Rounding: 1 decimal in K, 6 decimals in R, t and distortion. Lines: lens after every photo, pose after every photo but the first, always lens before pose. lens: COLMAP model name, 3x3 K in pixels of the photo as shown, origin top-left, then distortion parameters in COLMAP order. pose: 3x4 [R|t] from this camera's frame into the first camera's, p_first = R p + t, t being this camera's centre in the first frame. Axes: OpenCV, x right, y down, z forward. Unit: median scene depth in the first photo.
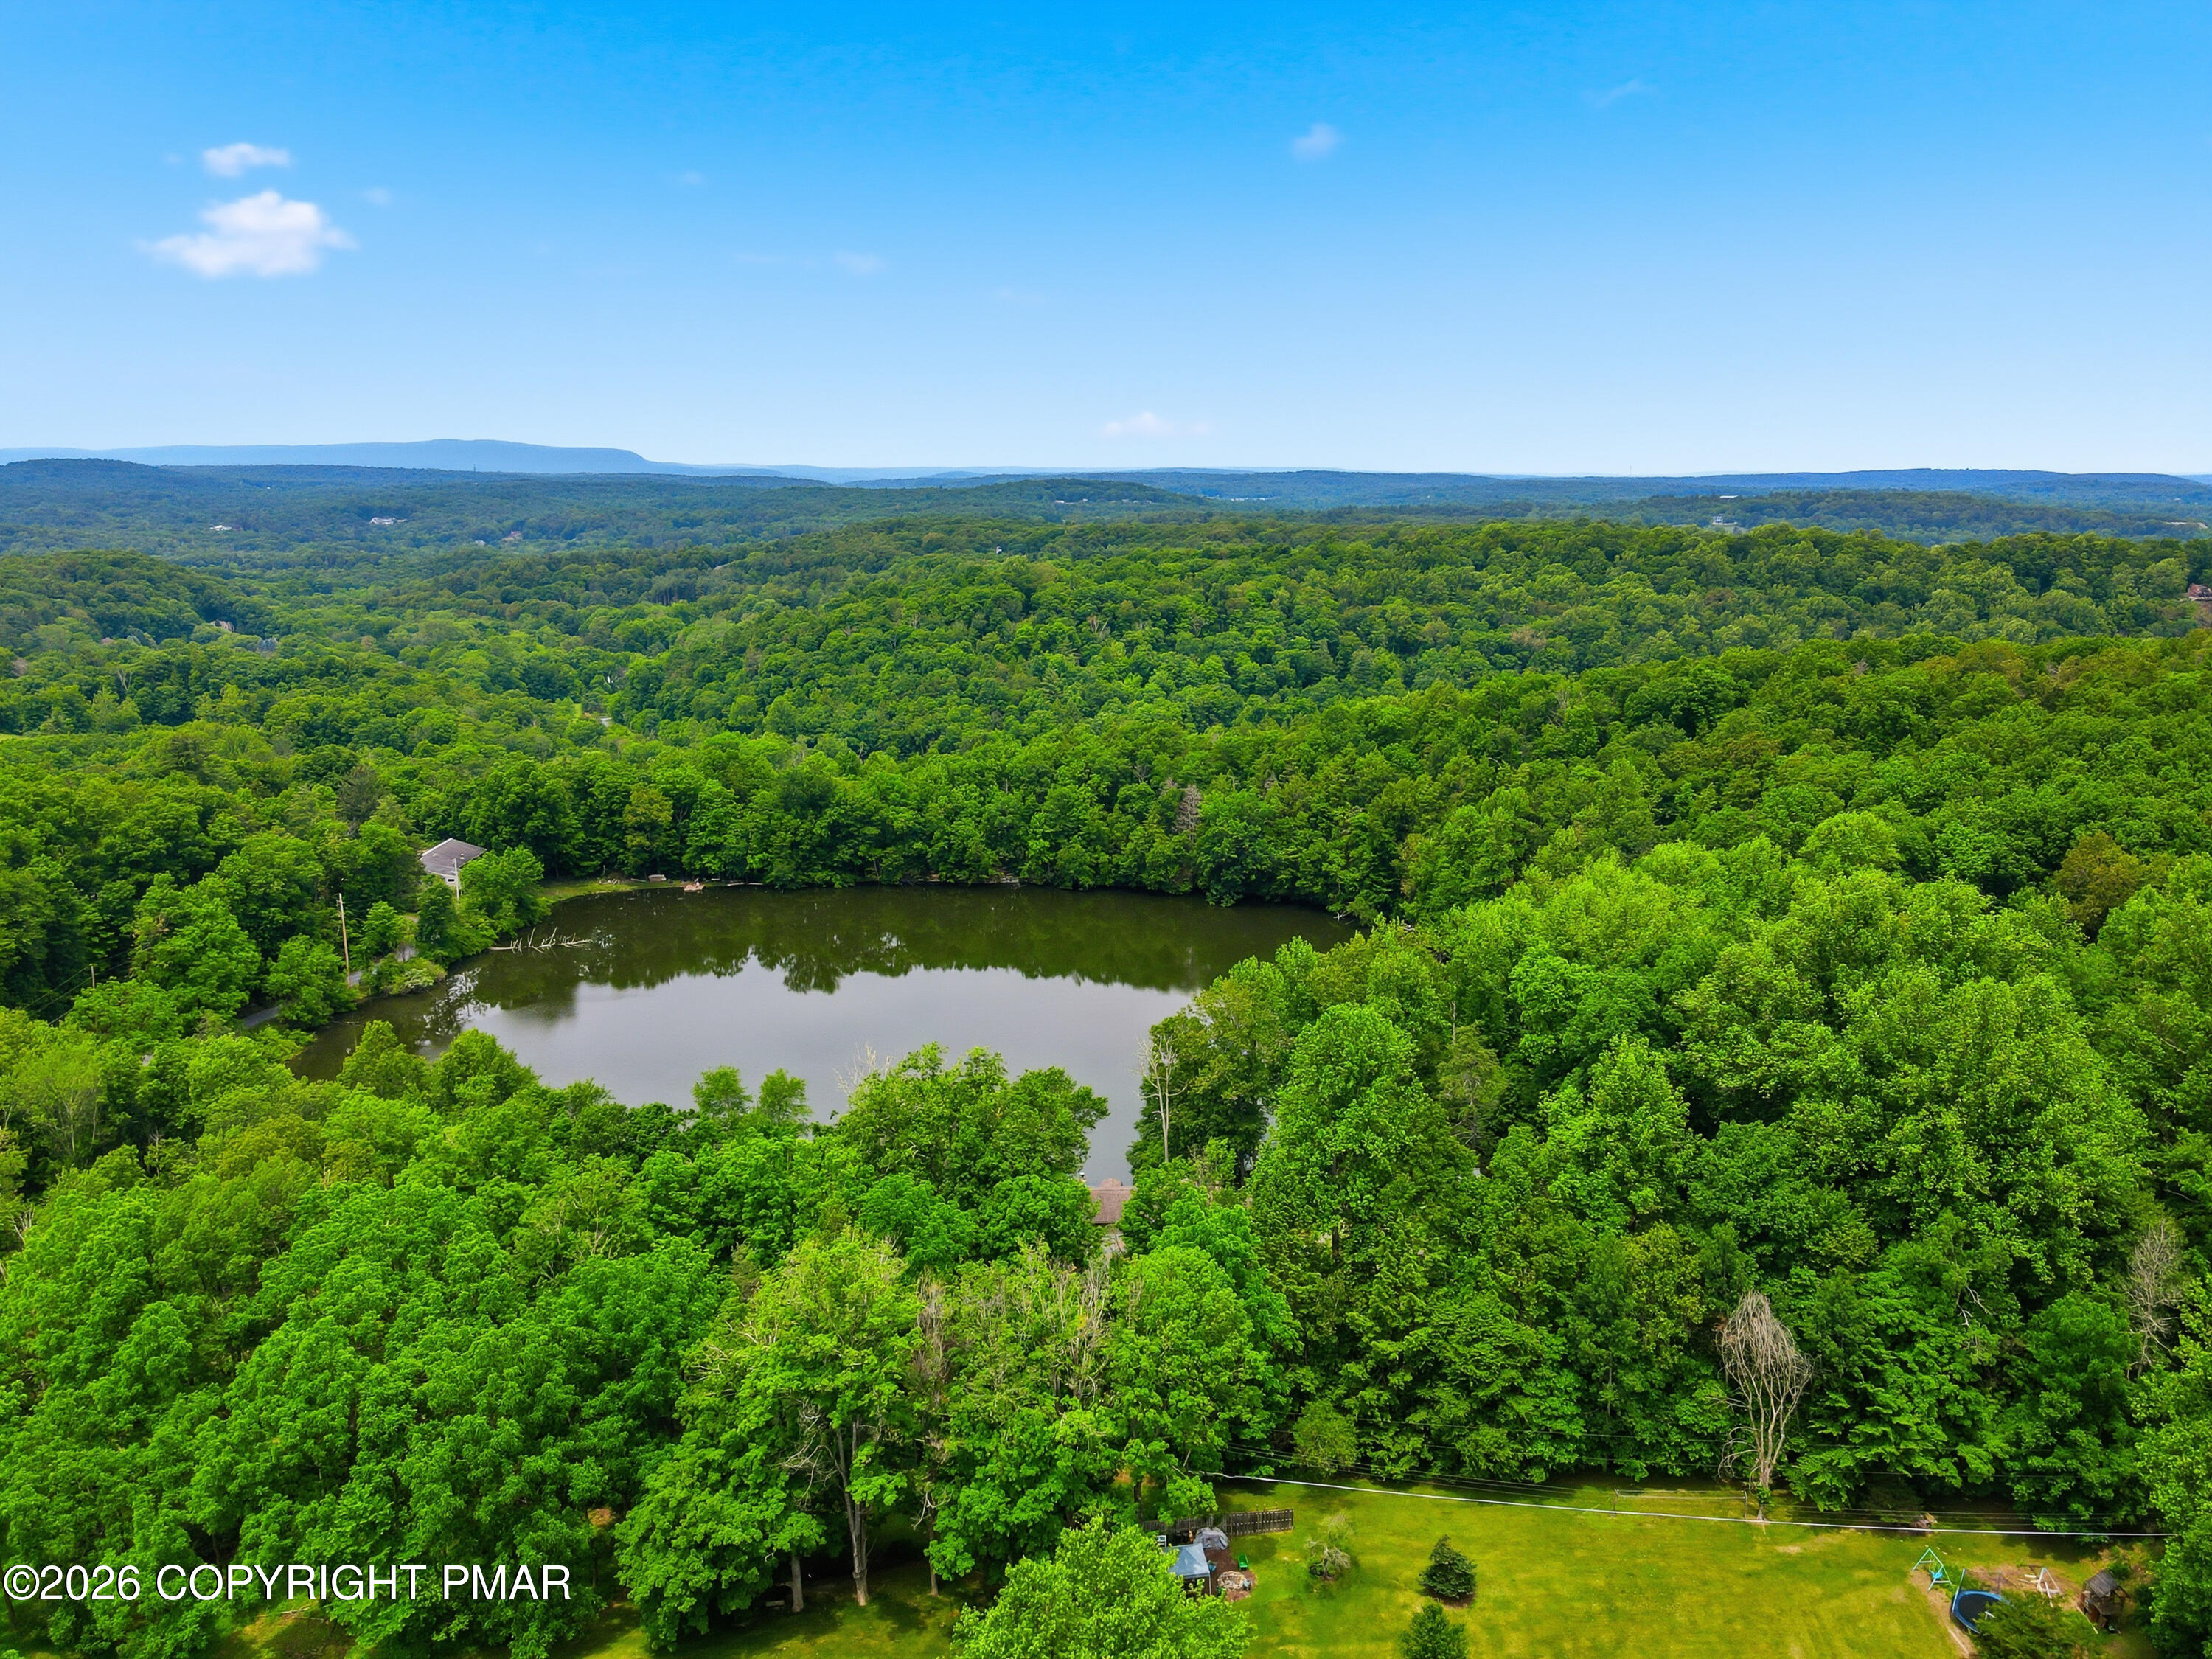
lens RADIAL K [[1638.3, 0, 1106.0], [0, 1638.3, 829.5], [0, 0, 1]] dist [0.008232, 0.002718]
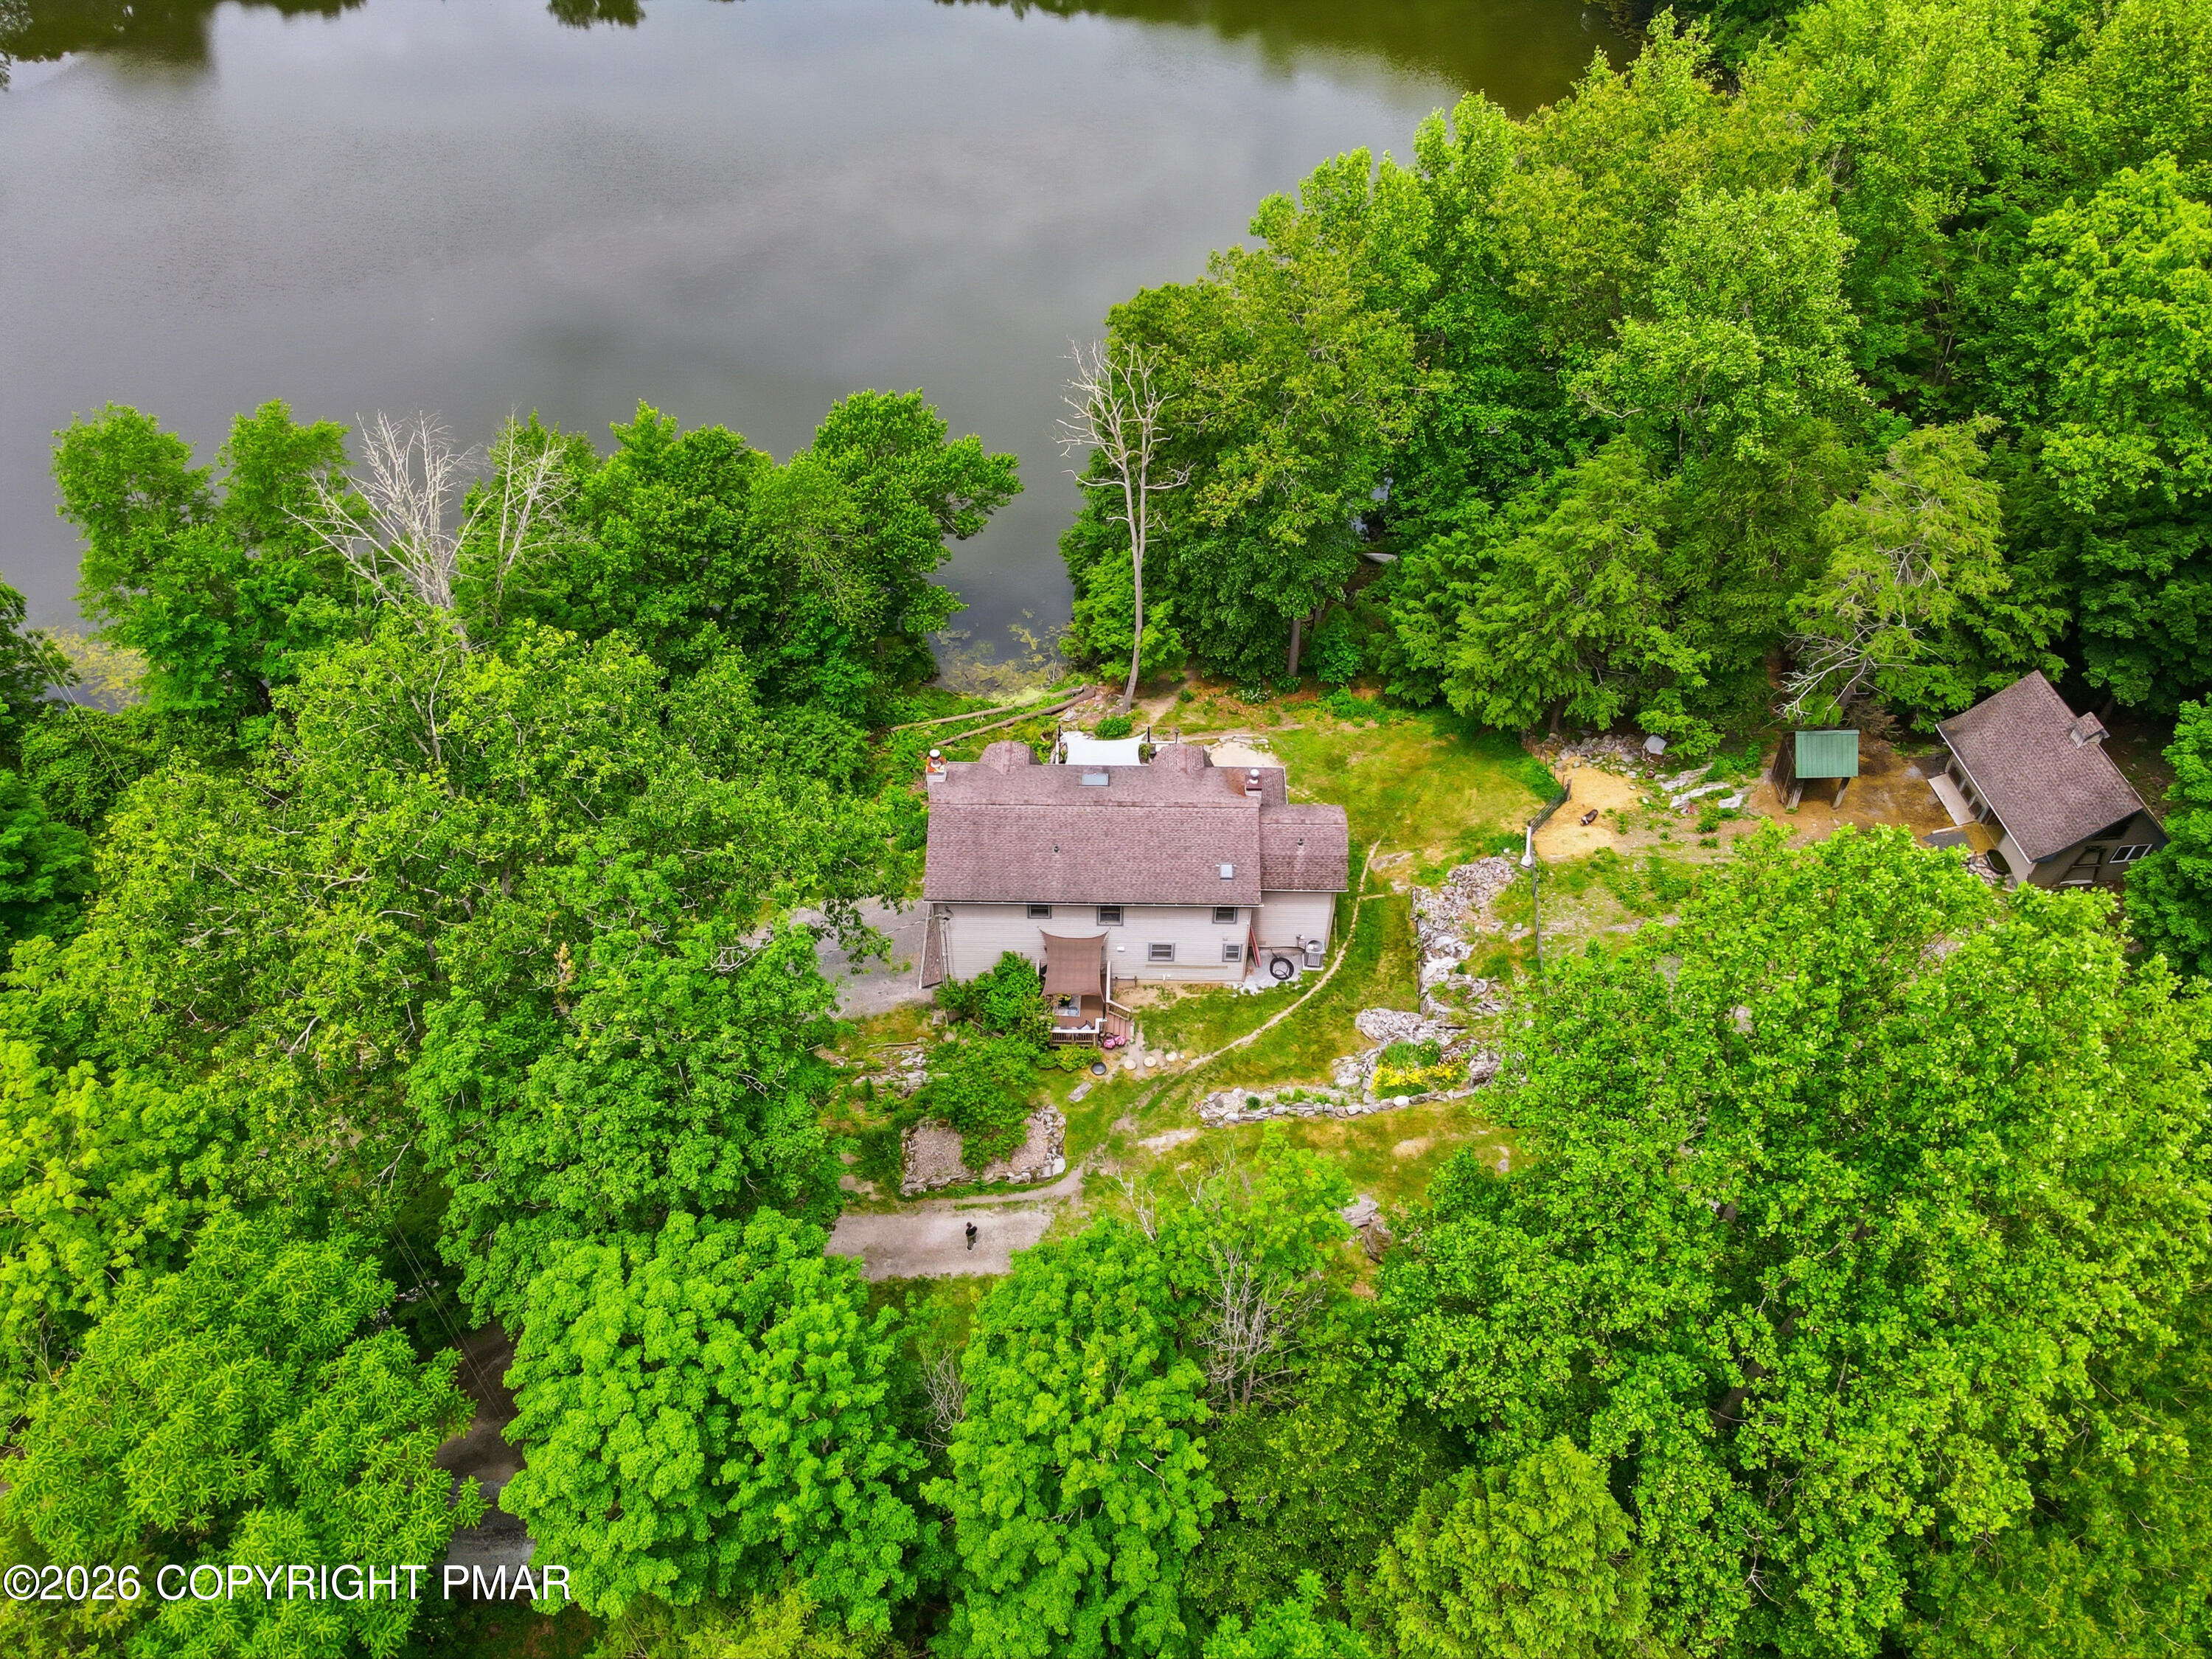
lens RADIAL K [[1638.3, 0, 1106.0], [0, 1638.3, 829.5], [0, 0, 1]] dist [0.008232, 0.002718]
pose [[0.999957, 0.004432, 0.008129, 0.023254], [-0.008267, 0.822727, 0.568376, -0.013827], [-0.004169, -0.568419, 0.822728, 0.560497]]
